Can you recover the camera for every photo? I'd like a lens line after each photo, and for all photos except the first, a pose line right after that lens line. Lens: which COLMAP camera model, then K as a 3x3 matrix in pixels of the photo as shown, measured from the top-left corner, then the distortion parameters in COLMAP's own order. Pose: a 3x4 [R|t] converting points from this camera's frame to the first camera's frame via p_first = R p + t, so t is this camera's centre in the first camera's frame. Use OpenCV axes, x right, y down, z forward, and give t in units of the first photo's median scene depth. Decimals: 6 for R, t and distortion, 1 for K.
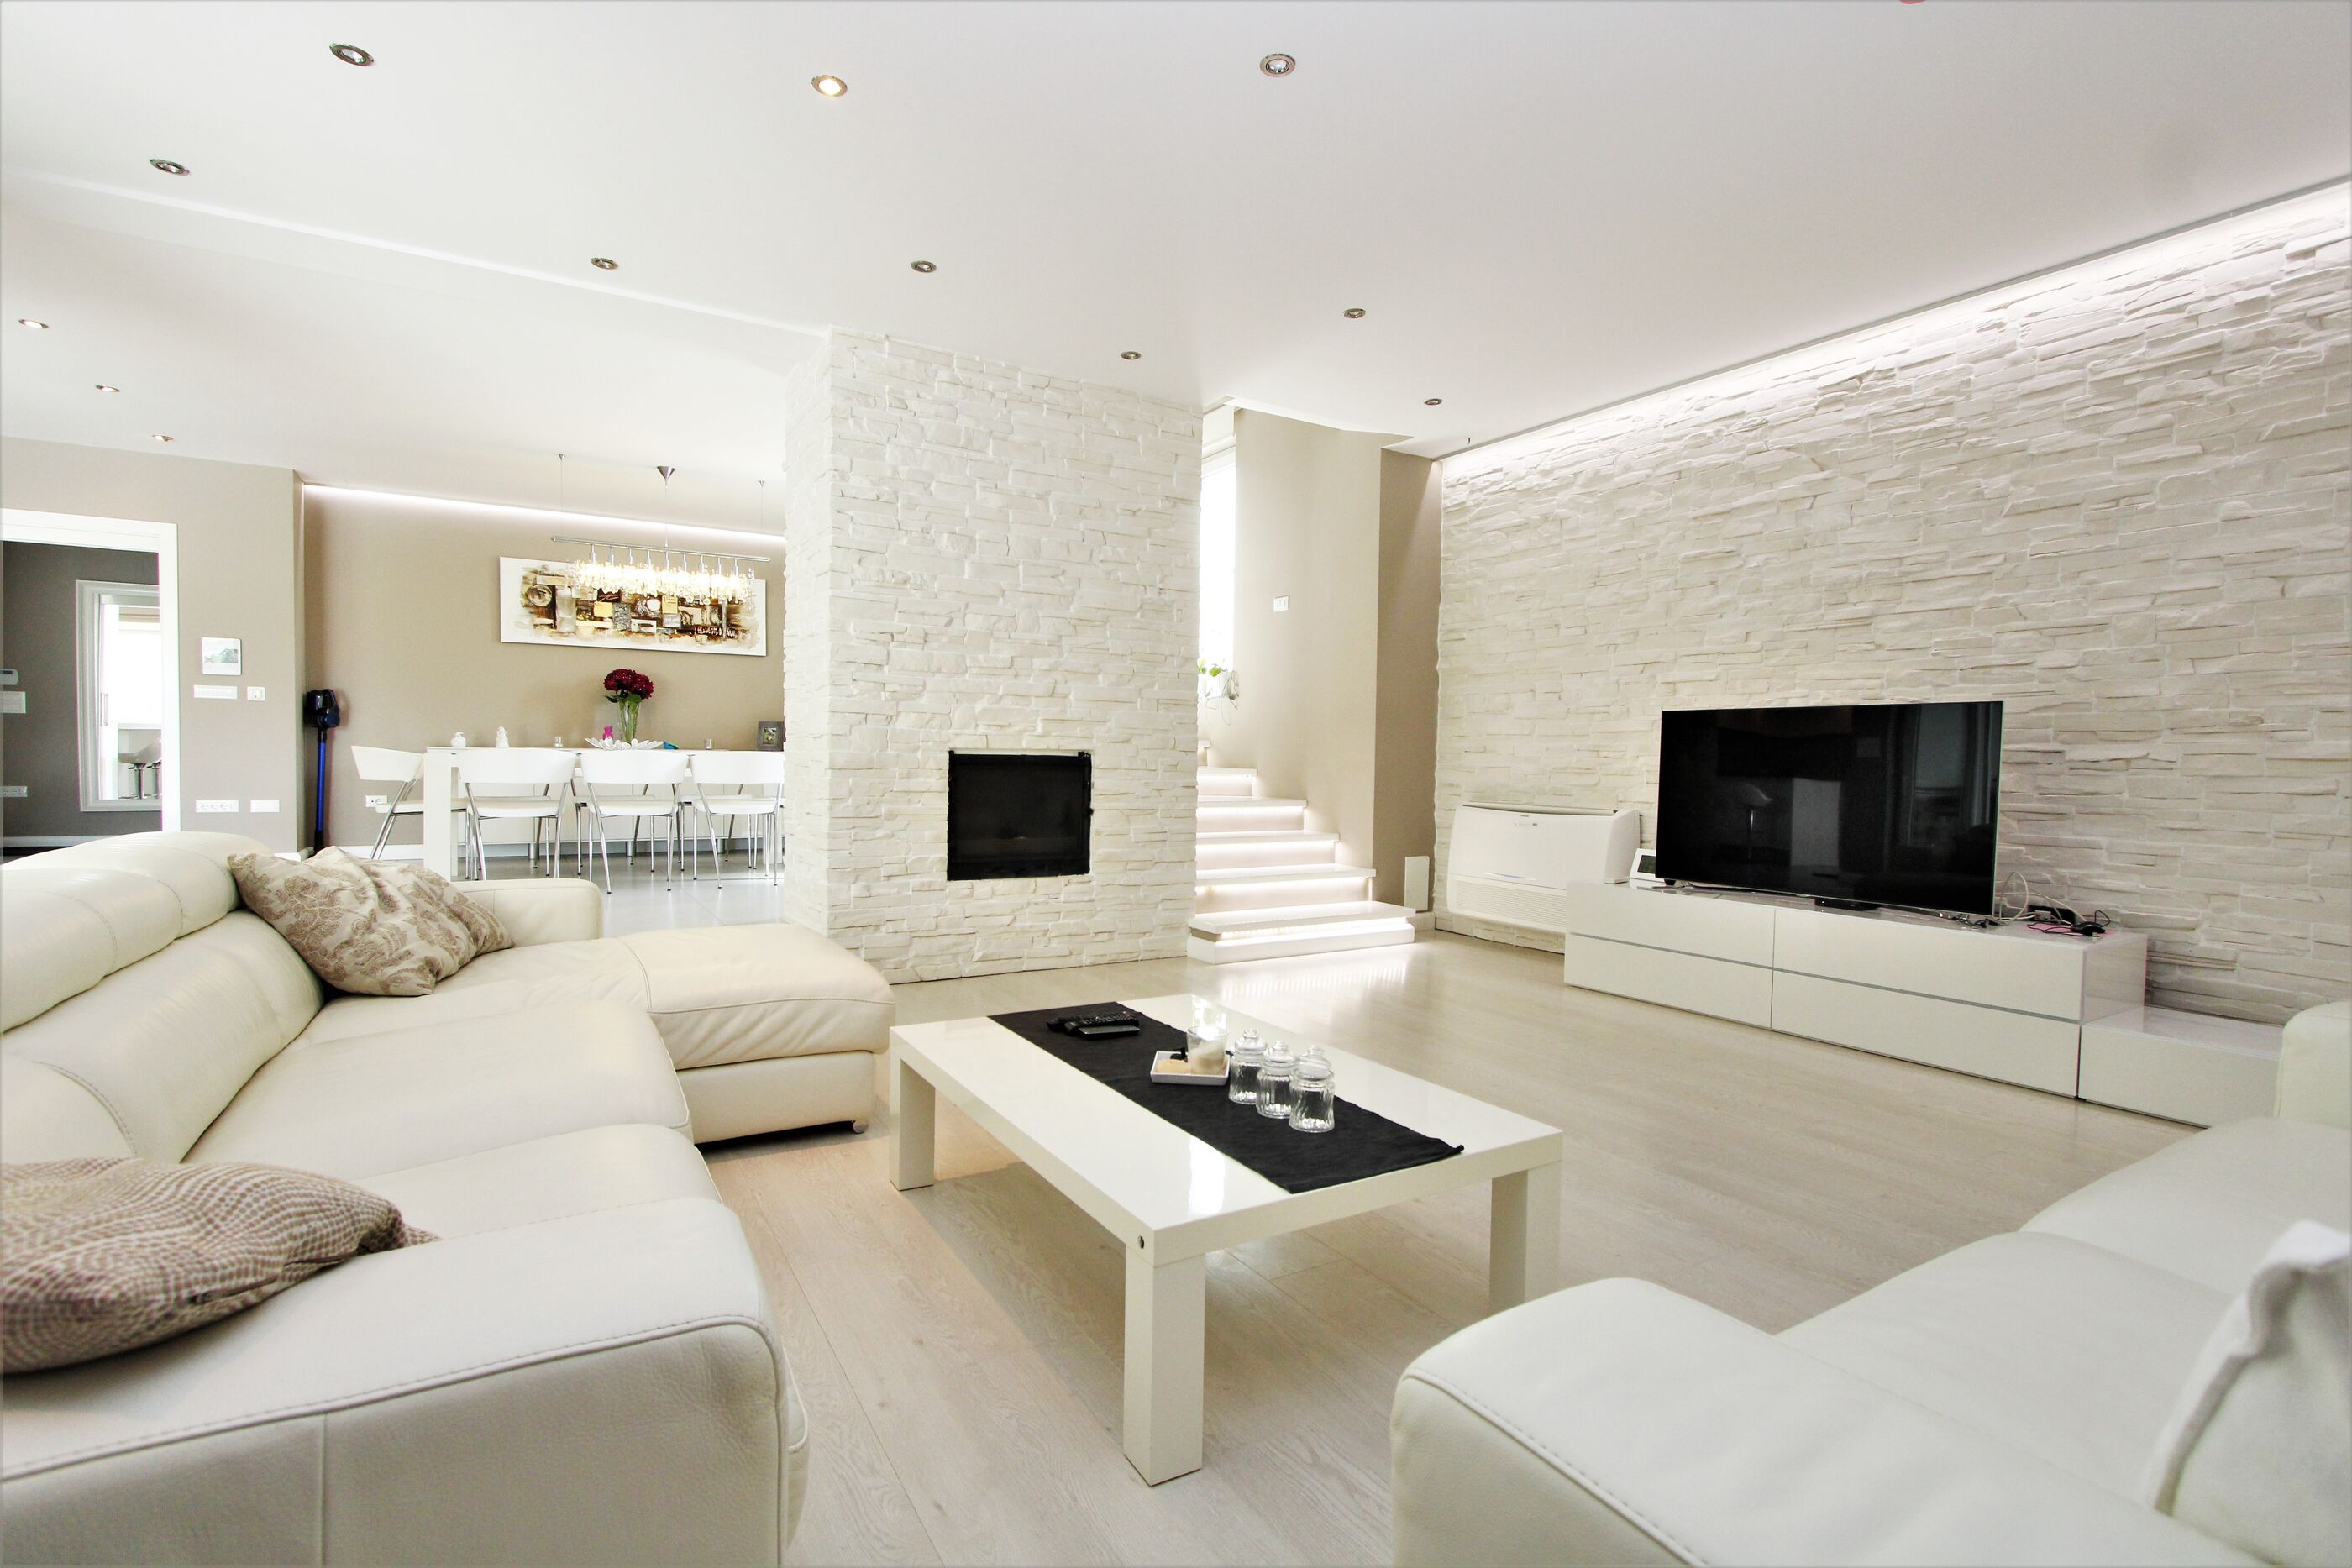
lens RADIAL K [[1091.2, 0, 1169.5], [0, 1091.2, 794.2], [0, 0, 1]] dist [-0.017199, 0.003167]
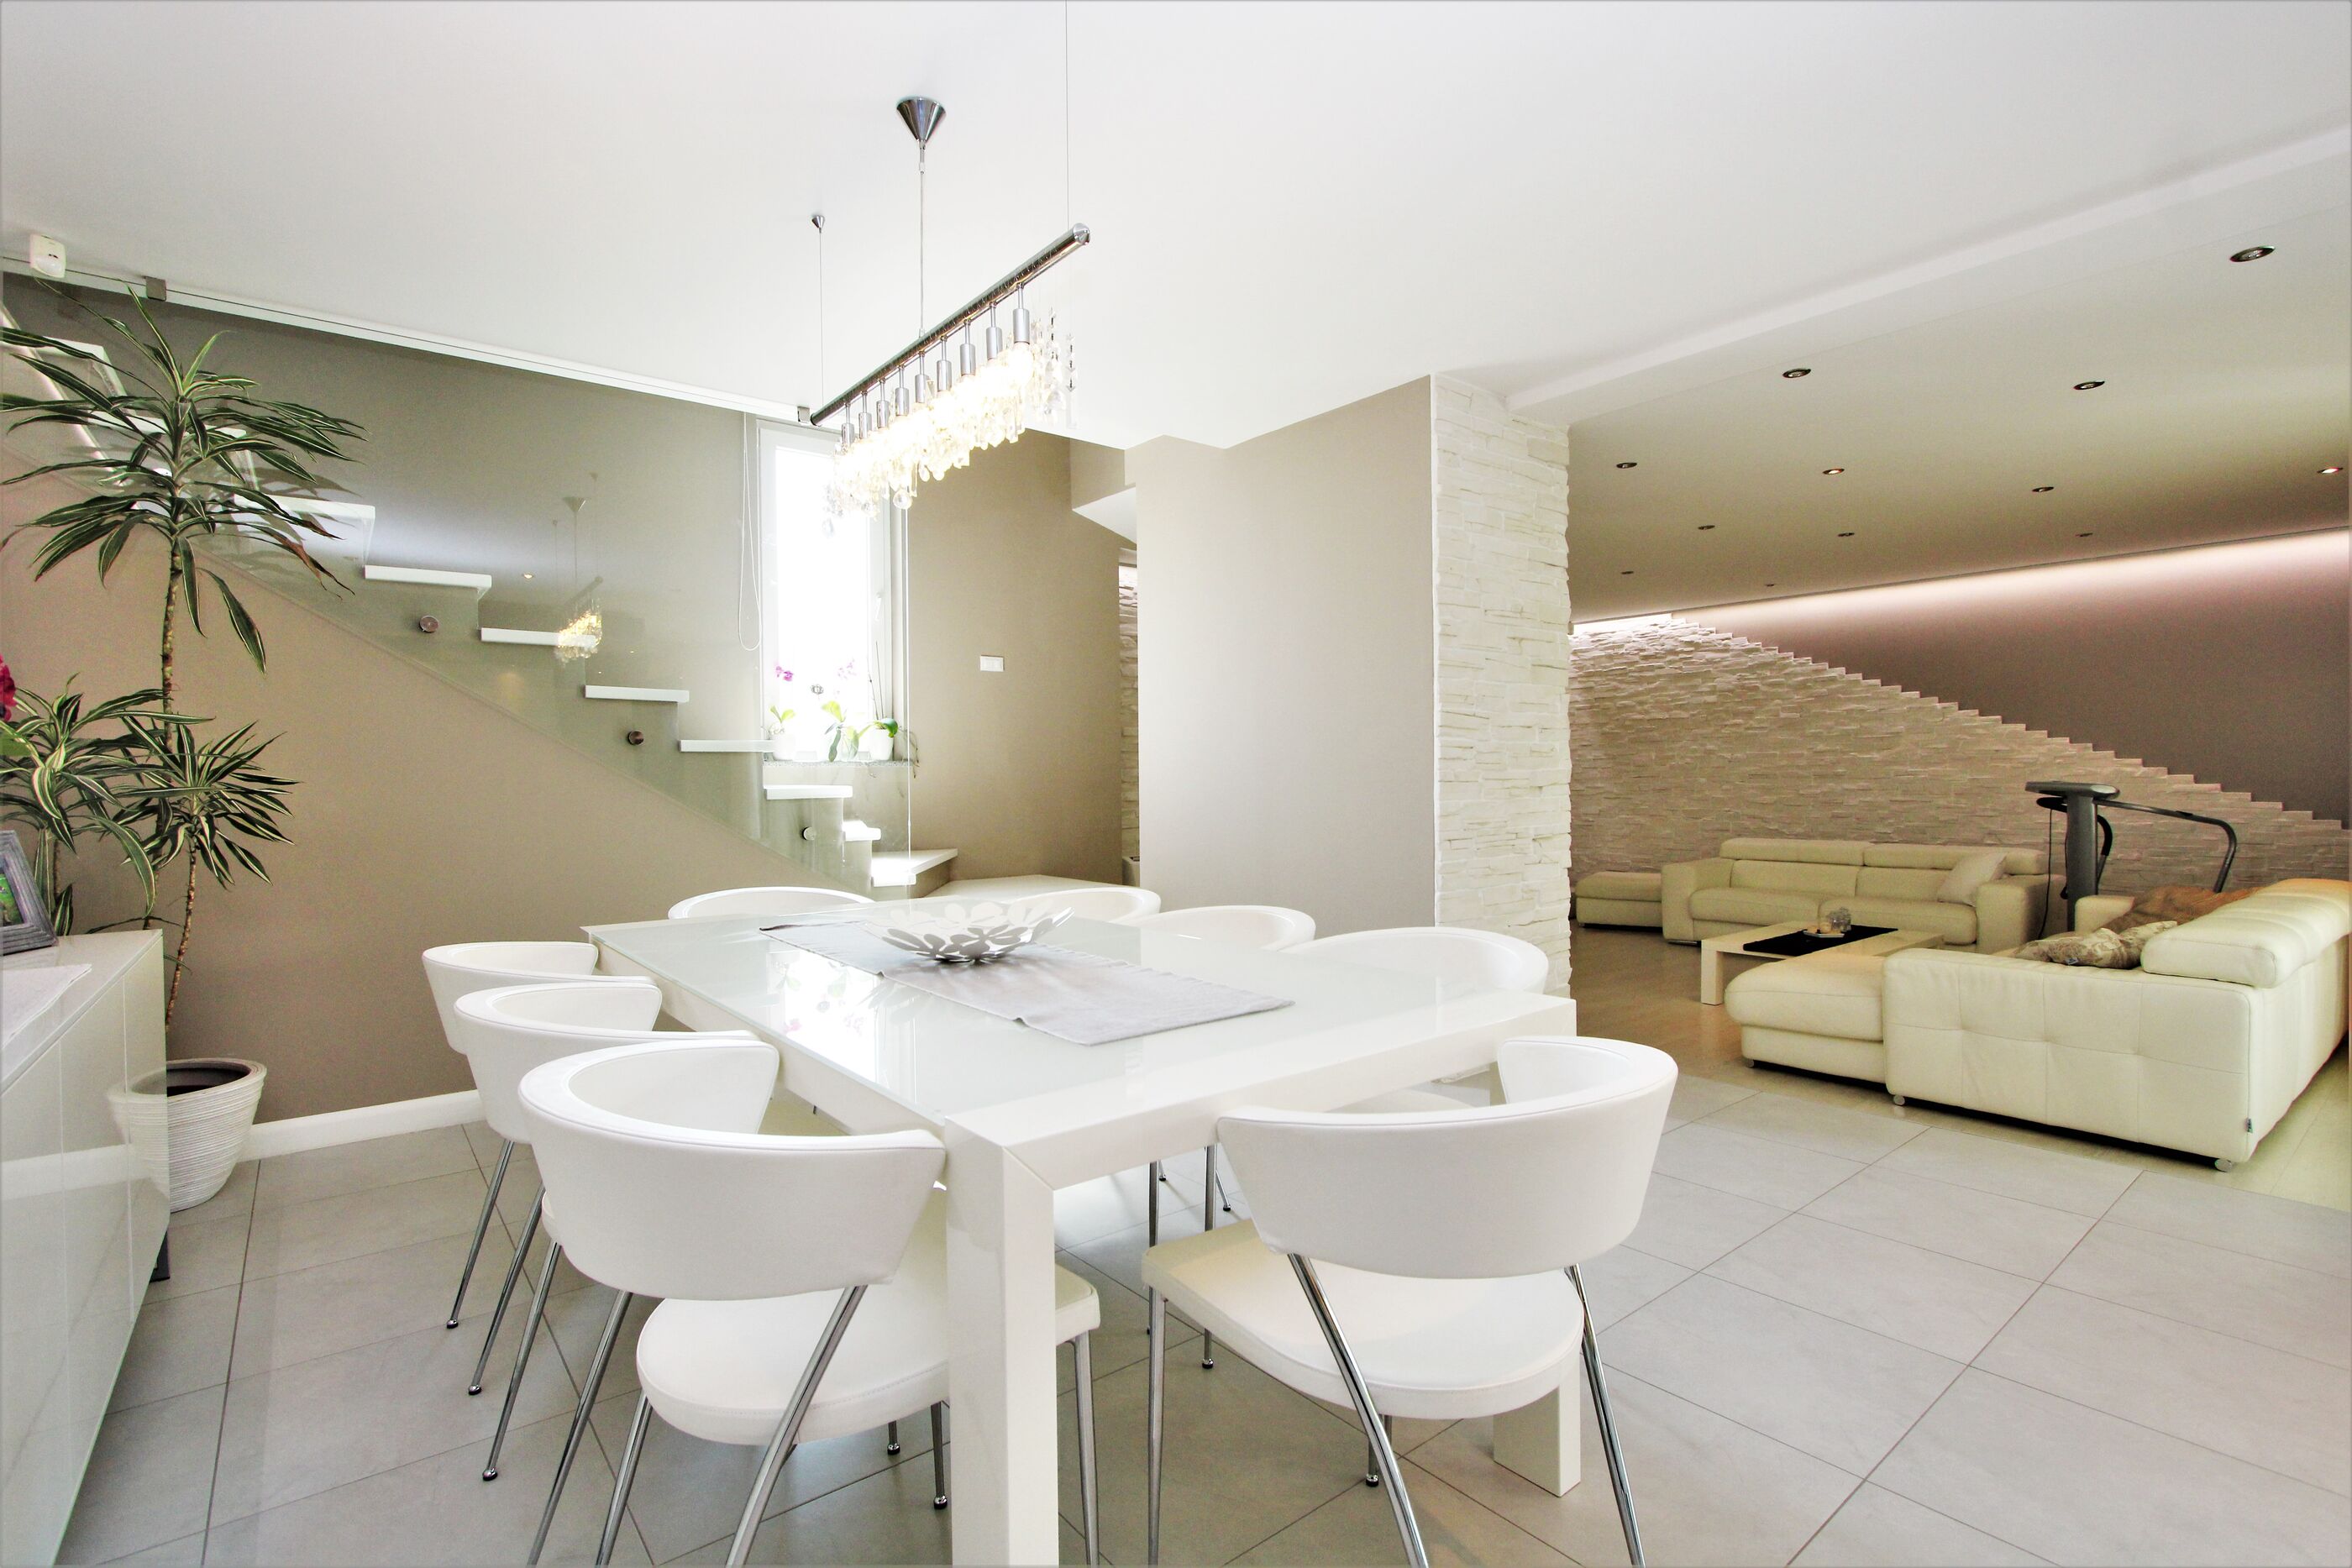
lens RADIAL K [[1091.2, 0, 1182.0], [0, 1091.2, 799.1], [0, 0, 1]] dist [-0.017199, 0.003167]
pose [[-0.139561, -0.033064, 0.989661, -1.131588], [0.044633, 0.998217, 0.039644, -0.124982], [-0.989207, 0.049704, -0.137836, 1.341758]]
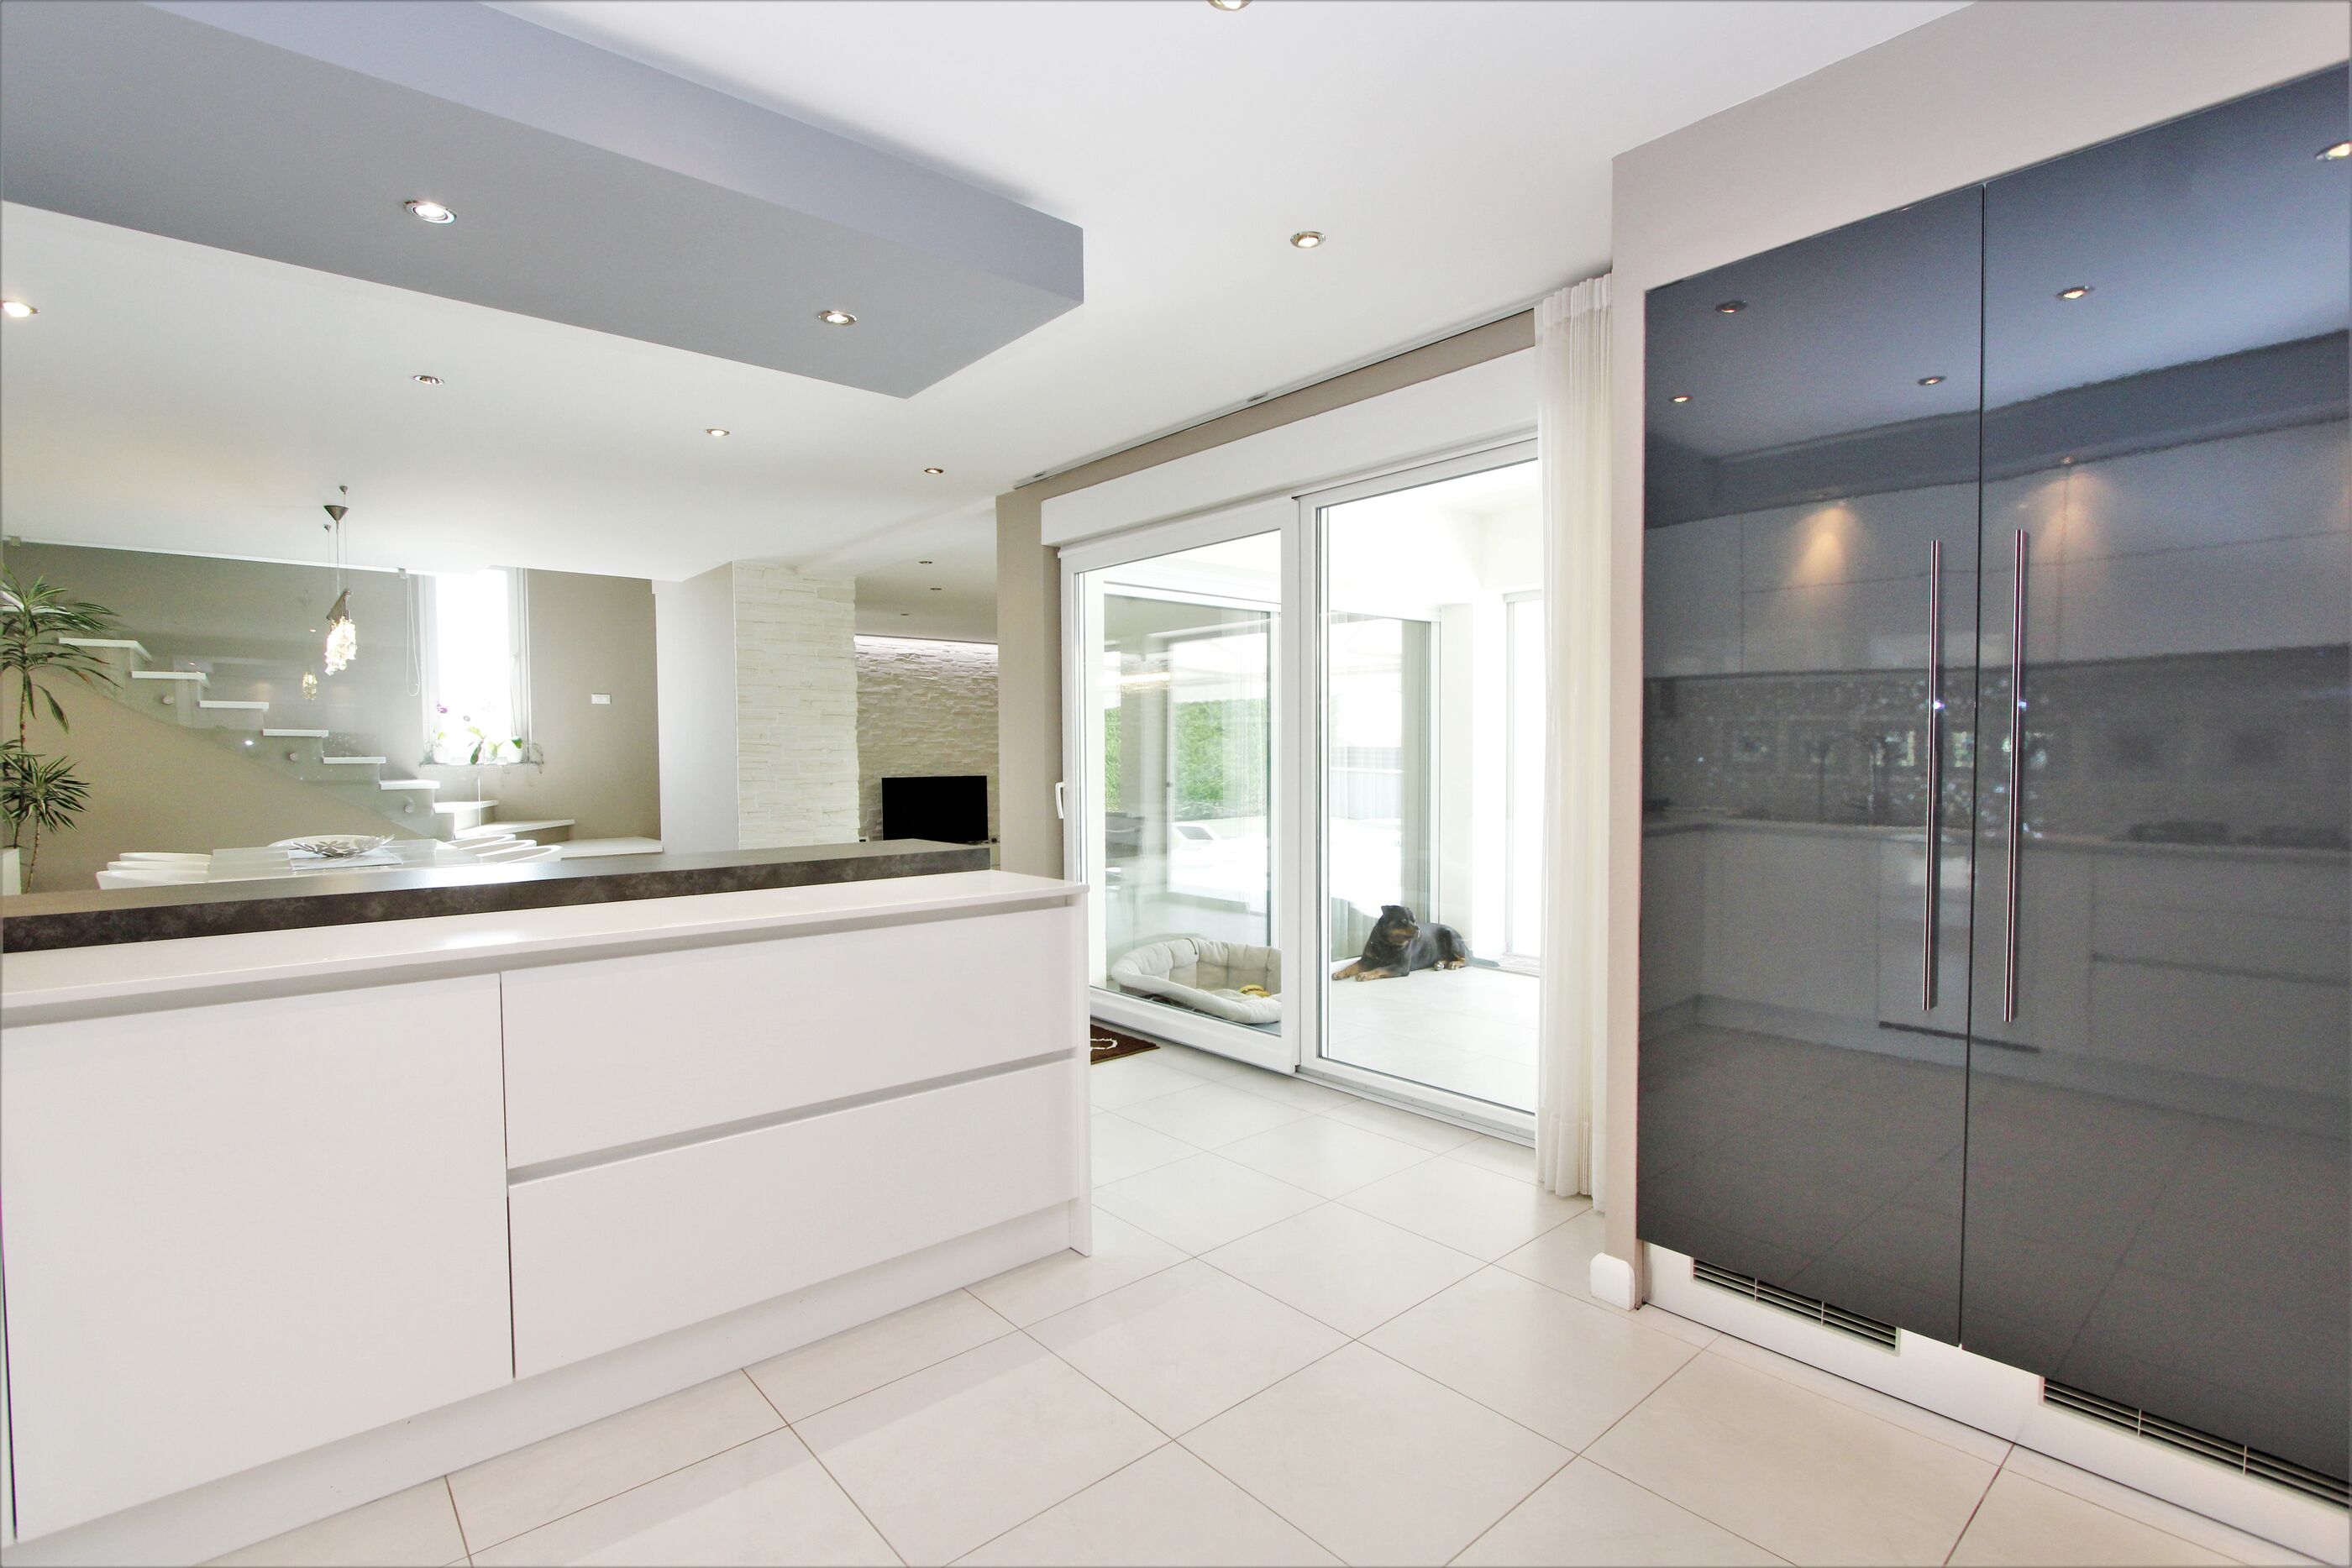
lens RADIAL K [[1091.2, 0, 1186.2], [0, 1091.2, 798.0], [0, 0, 1]] dist [-0.017199, 0.003167]
pose [[-0.180831, -0.050932, 0.982194, -1.929115], [0.041184, 0.997390, 0.059302, -0.137264], [-0.982651, 0.051175, -0.178262, 0.715369]]
